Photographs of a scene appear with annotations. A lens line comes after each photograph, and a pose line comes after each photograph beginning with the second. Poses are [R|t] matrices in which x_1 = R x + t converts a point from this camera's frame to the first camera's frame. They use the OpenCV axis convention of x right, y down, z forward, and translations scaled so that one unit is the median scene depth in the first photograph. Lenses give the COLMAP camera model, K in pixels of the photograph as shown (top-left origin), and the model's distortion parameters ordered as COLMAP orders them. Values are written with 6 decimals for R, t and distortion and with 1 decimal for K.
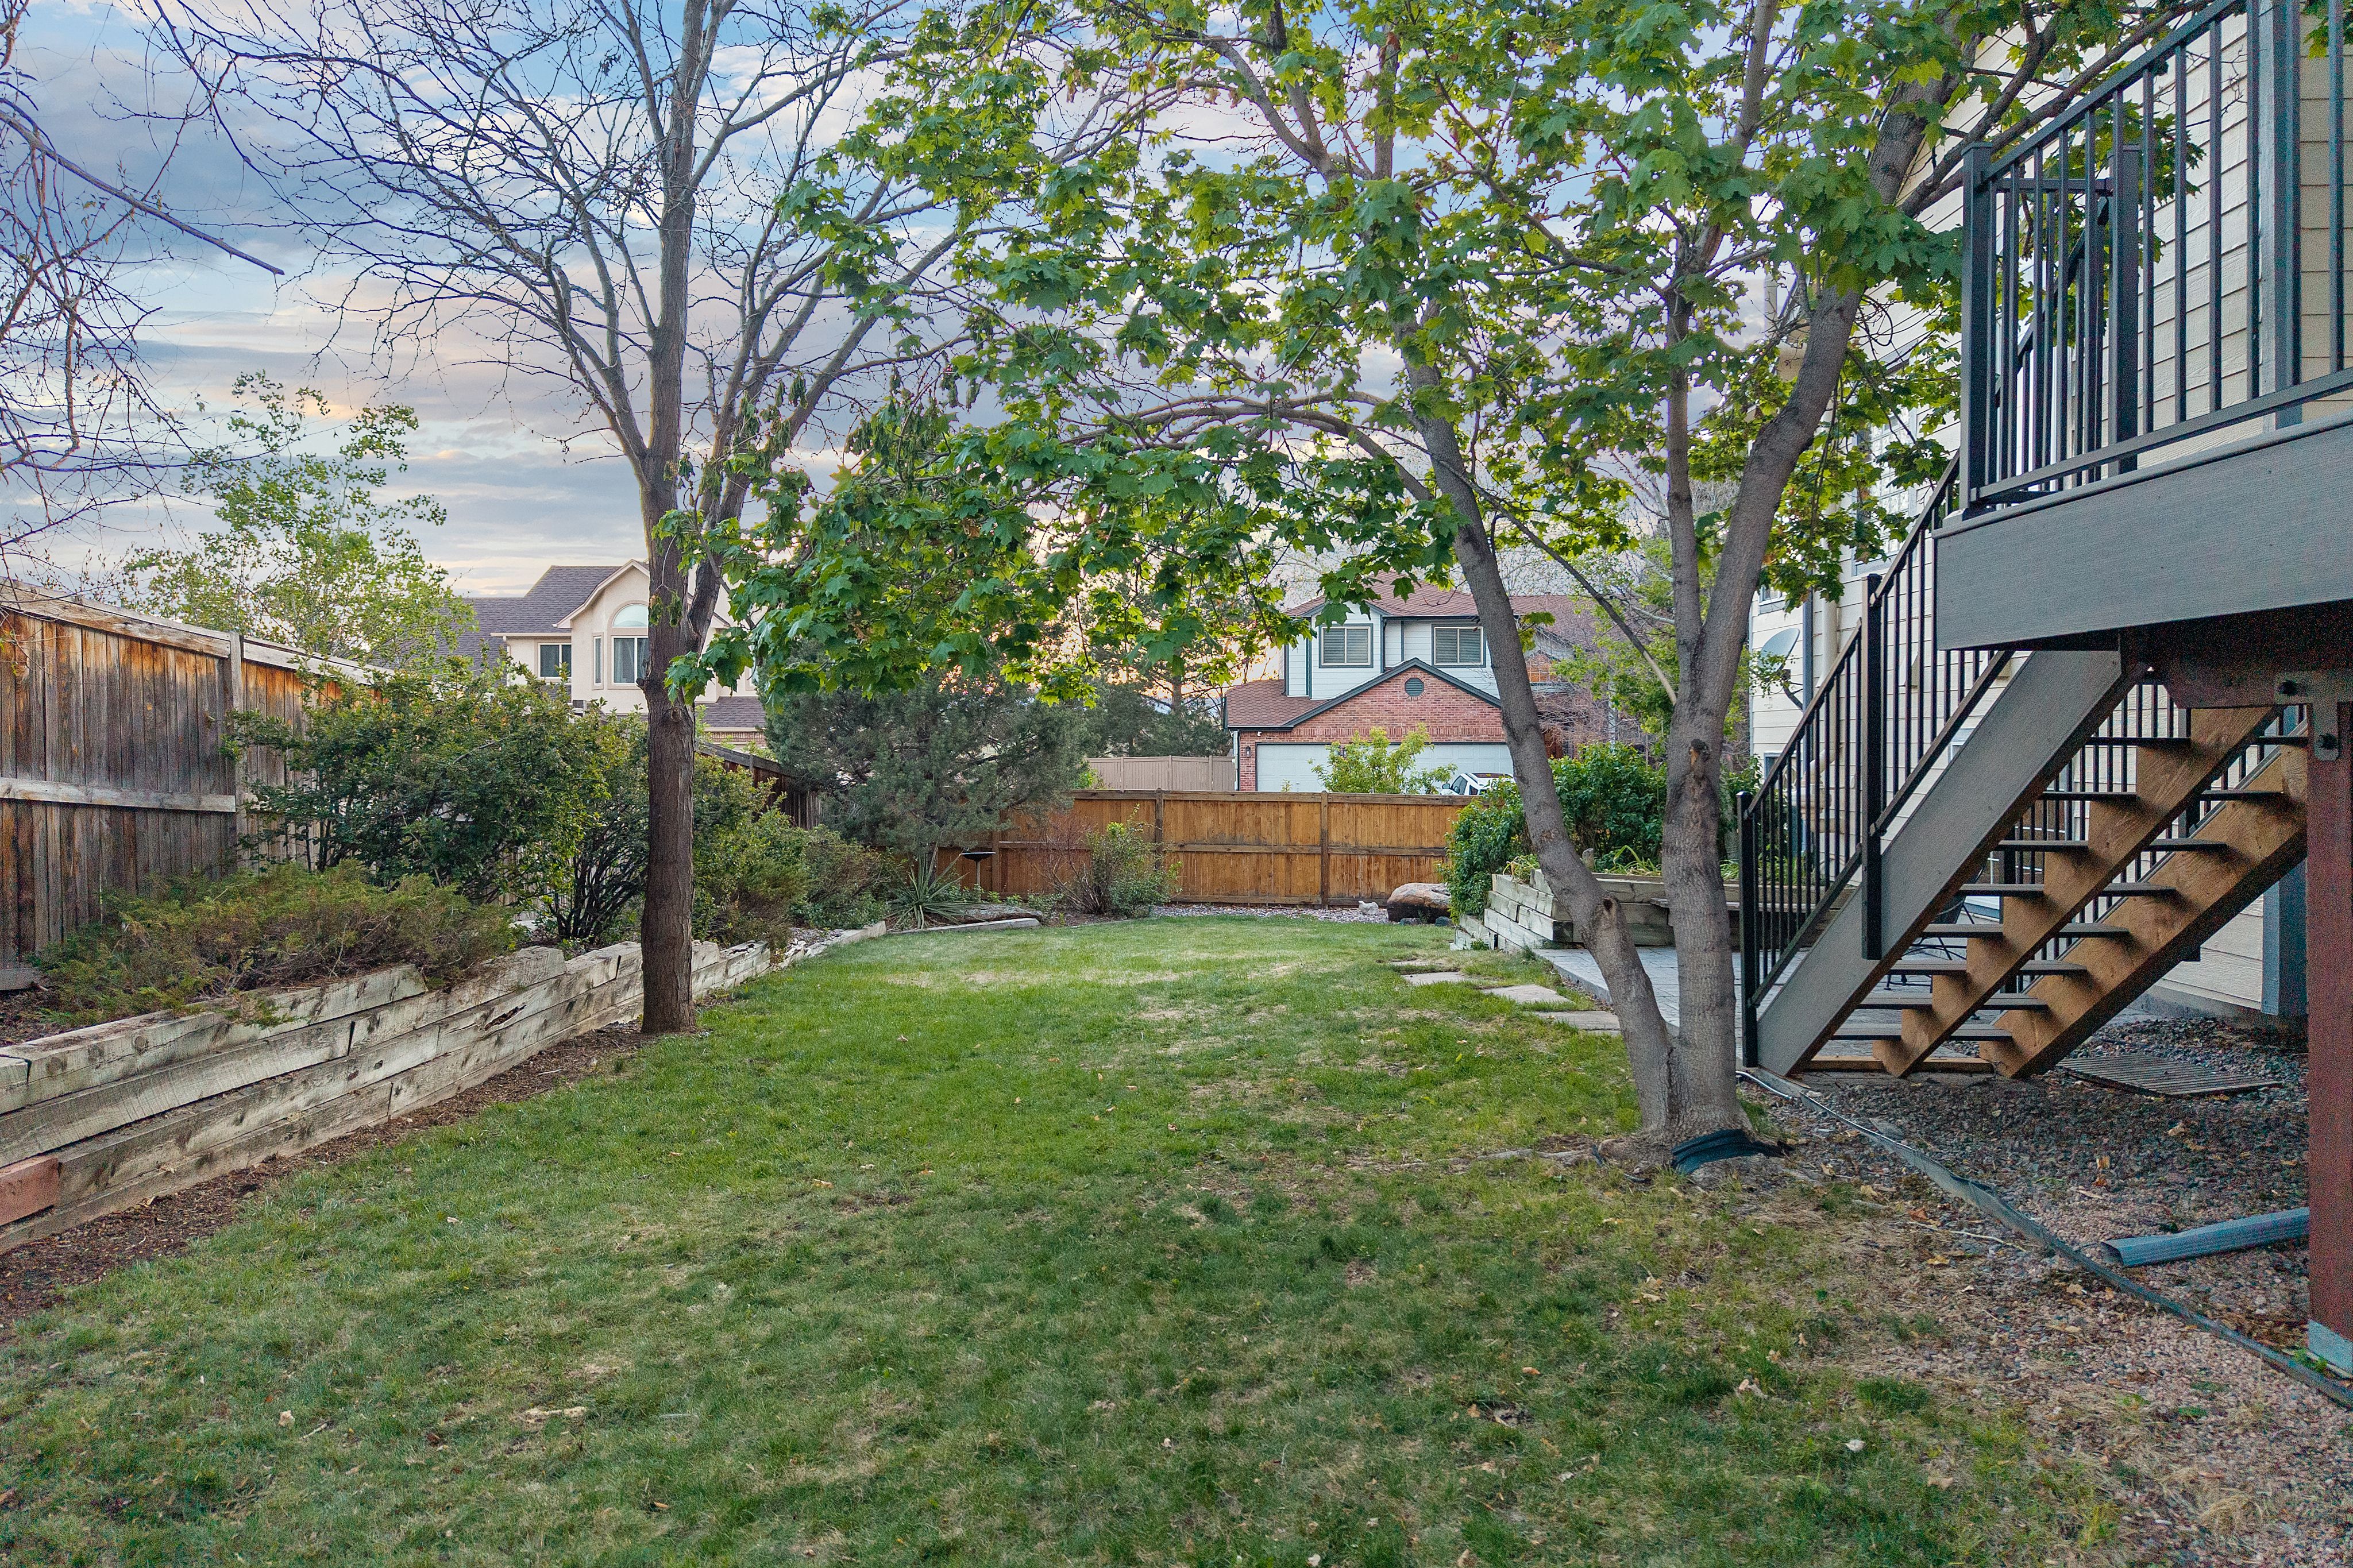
lens RADIAL K [[1573.4, 0, 1189.8], [0, 1573.4, 741.7], [0, 0, 1]] dist [0.011836, -0.007211]
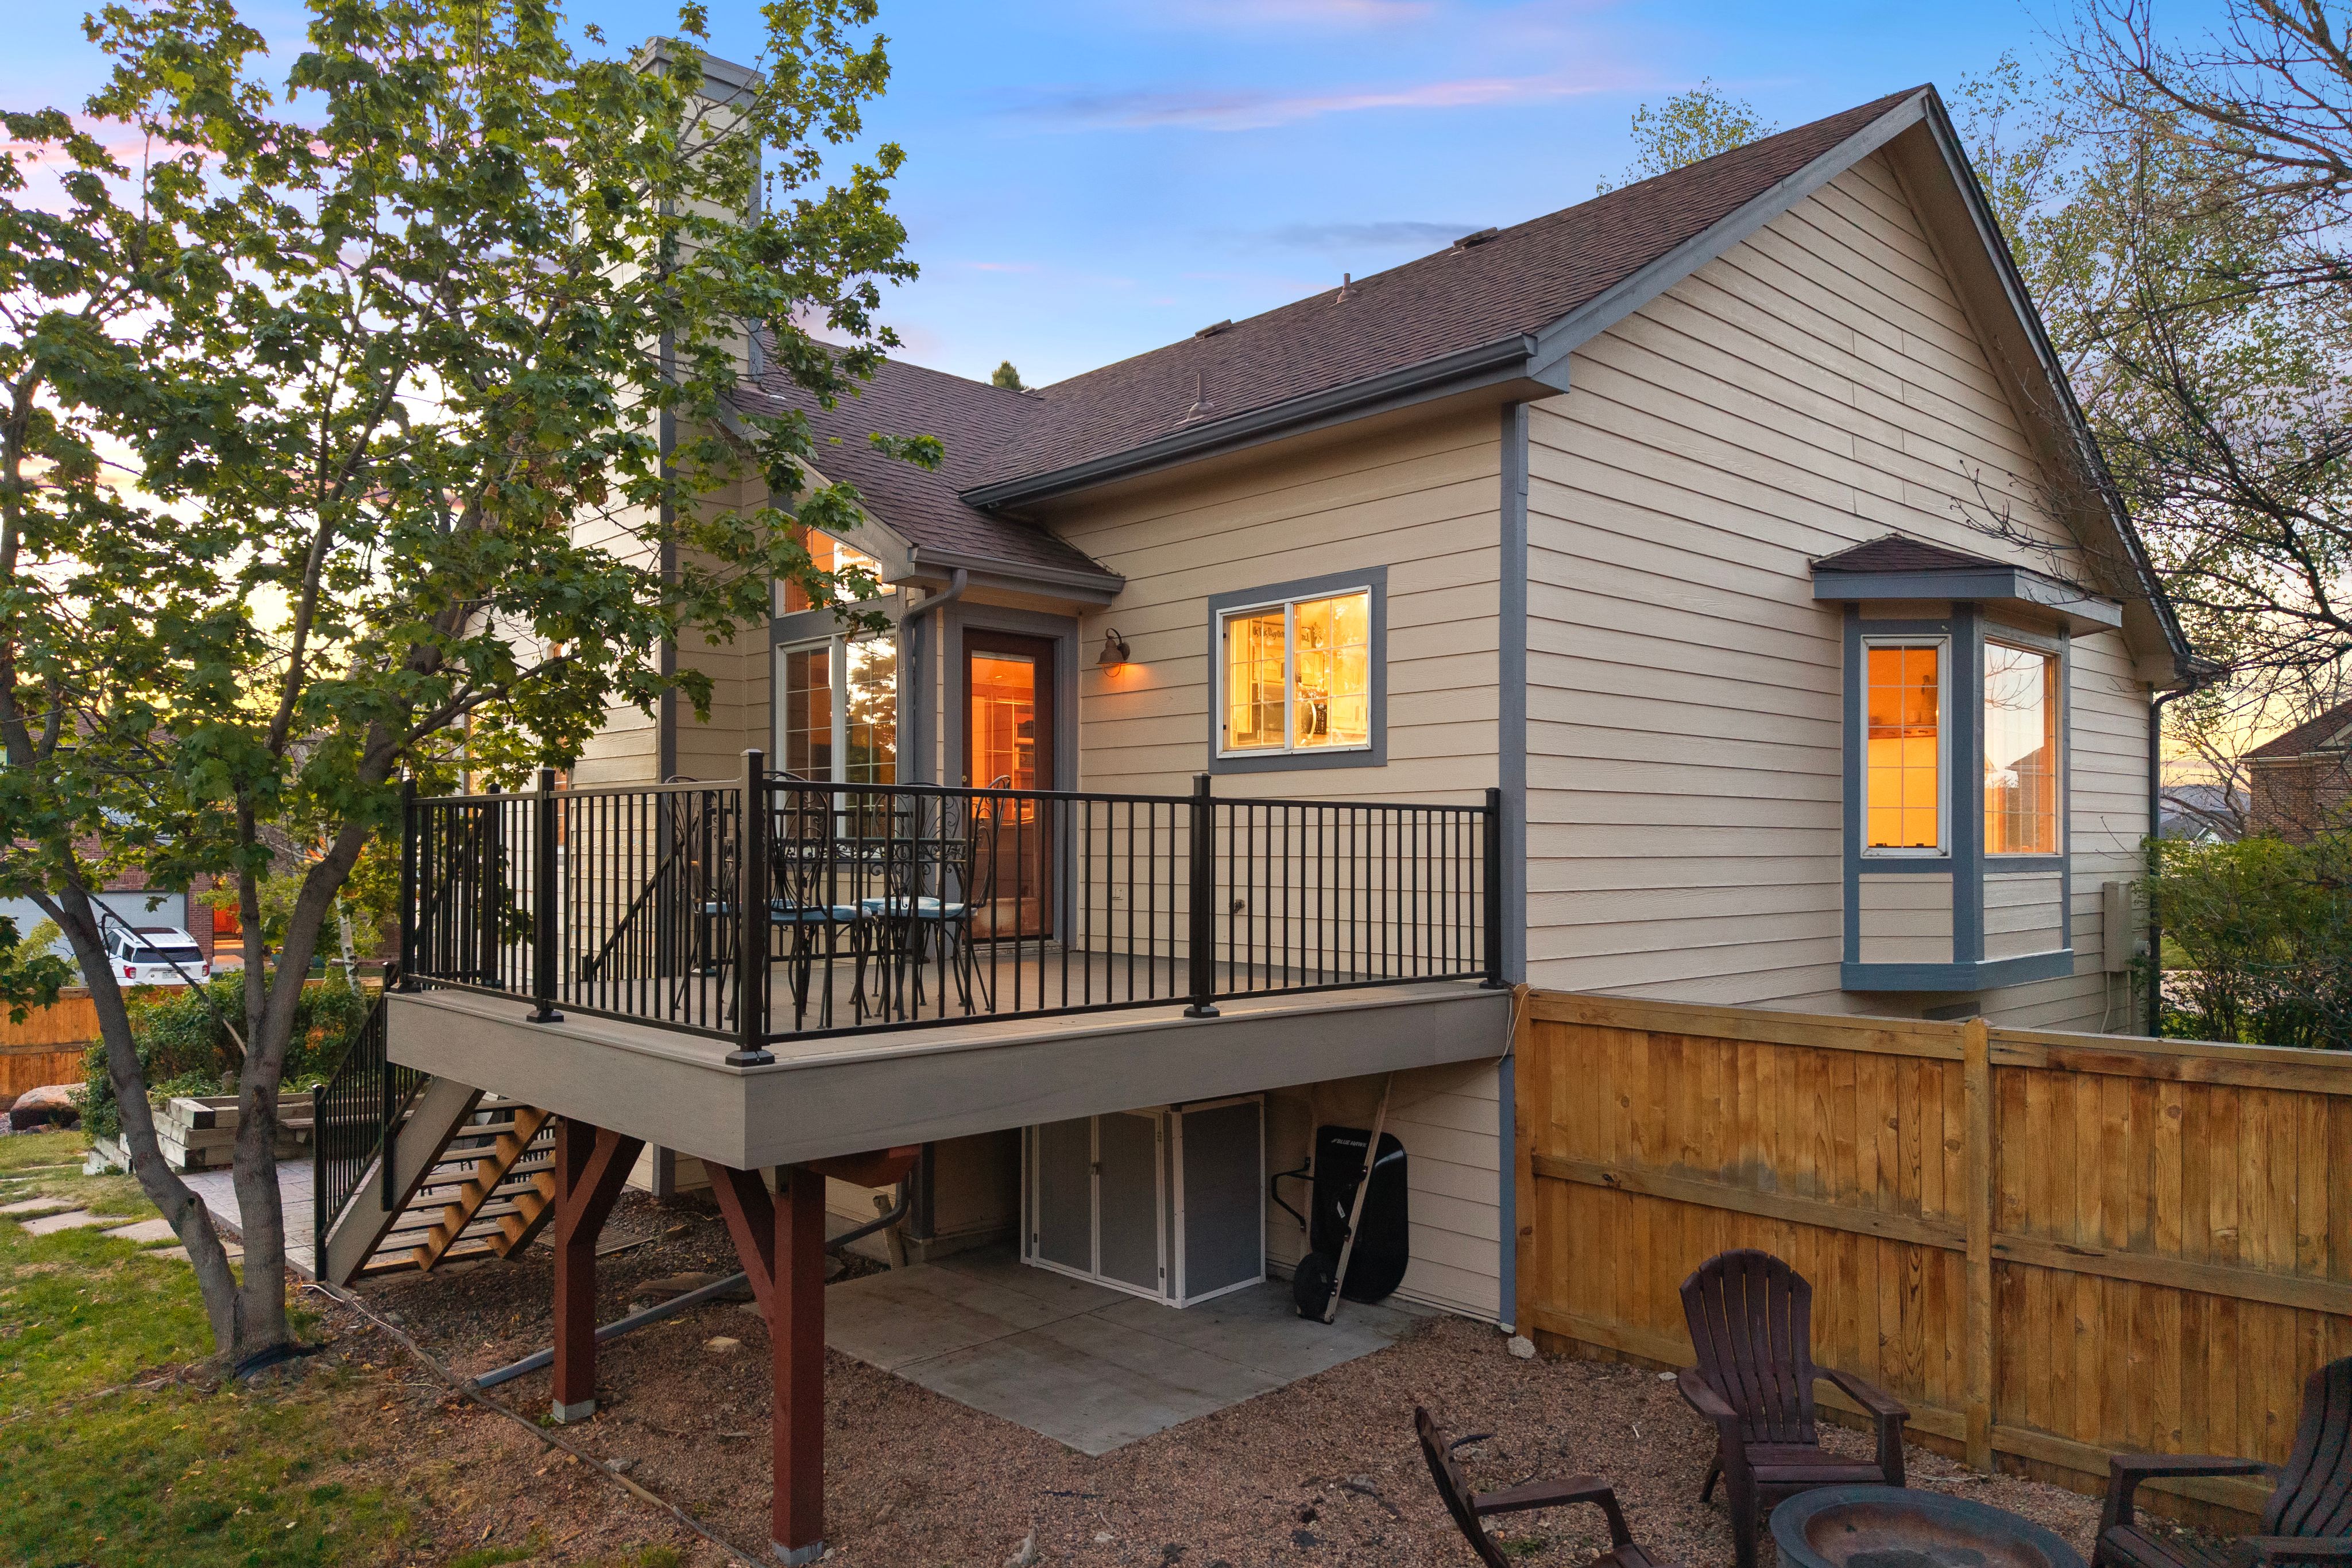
lens RADIAL K [[1572.8, 0, 1157.7], [0, 1572.8, 835.4], [0, 0, 1]] dist [0.011836, -0.007211]
pose [[0.731953, 0.007036, 0.681319, -0.077244], [-0.003256, 0.999971, -0.006828, -0.240511], [-0.681348, 0.002779, 0.731954, -0.703550]]
